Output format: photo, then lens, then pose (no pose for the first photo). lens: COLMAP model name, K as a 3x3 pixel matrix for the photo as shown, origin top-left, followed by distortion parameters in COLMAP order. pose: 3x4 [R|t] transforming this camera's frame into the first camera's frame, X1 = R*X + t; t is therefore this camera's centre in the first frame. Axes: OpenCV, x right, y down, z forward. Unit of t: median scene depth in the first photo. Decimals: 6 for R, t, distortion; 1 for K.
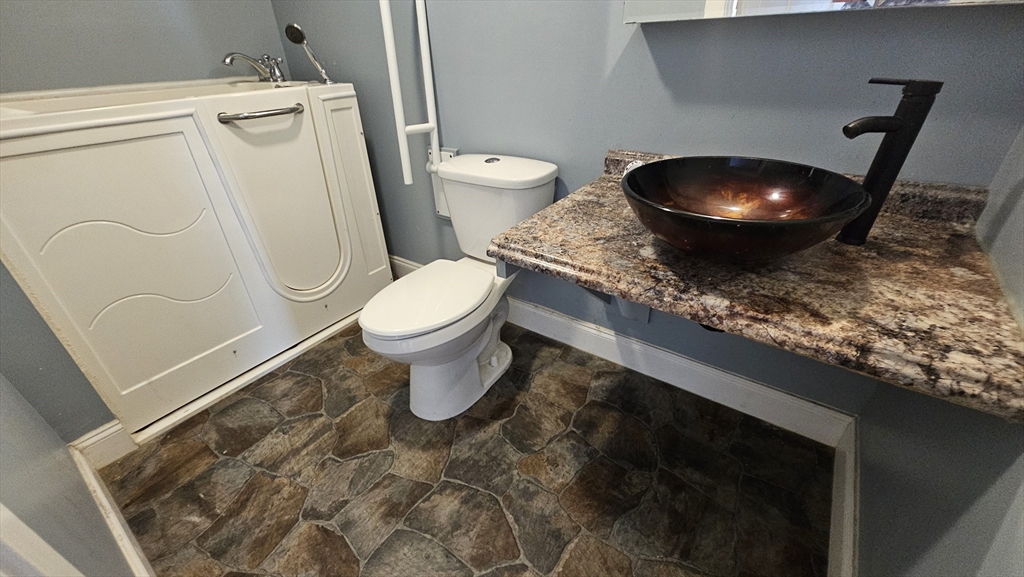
lens RADIAL K [[416.7, 0, 510.6], [0, 416.7, 288.9], [0, 0, 1]] dist [0.000193, -0.000368]
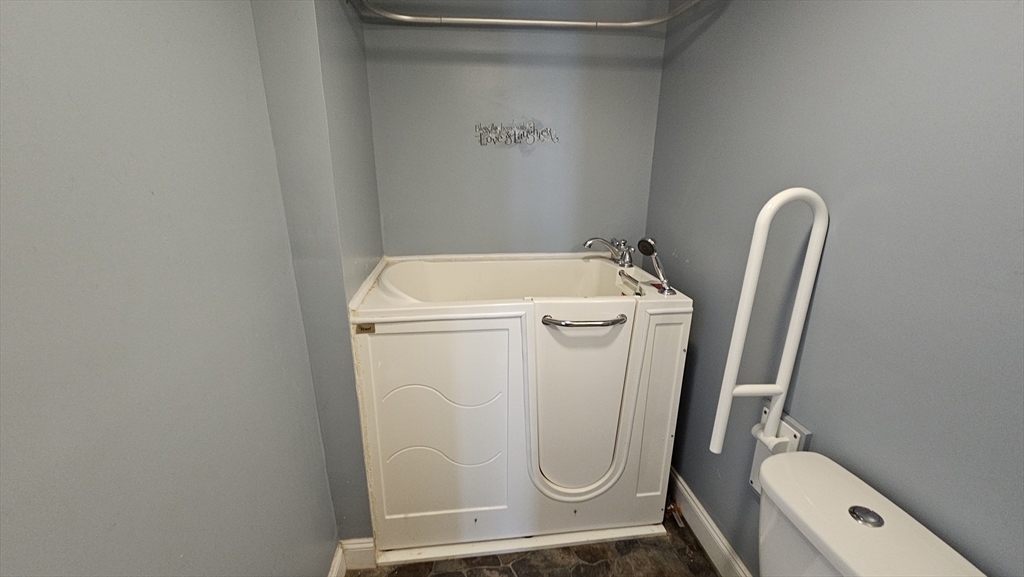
lens RADIAL K [[416.7, 0, 510.1], [0, 416.7, 289.3], [0, 0, 1]] dist [0.000193, -0.000368]
pose [[0.682727, 0.246783, -0.687737, -0.053544], [-0.396169, 0.915900, -0.064627, -0.311125], [0.613950, 0.316583, 0.723078, 0.148249]]
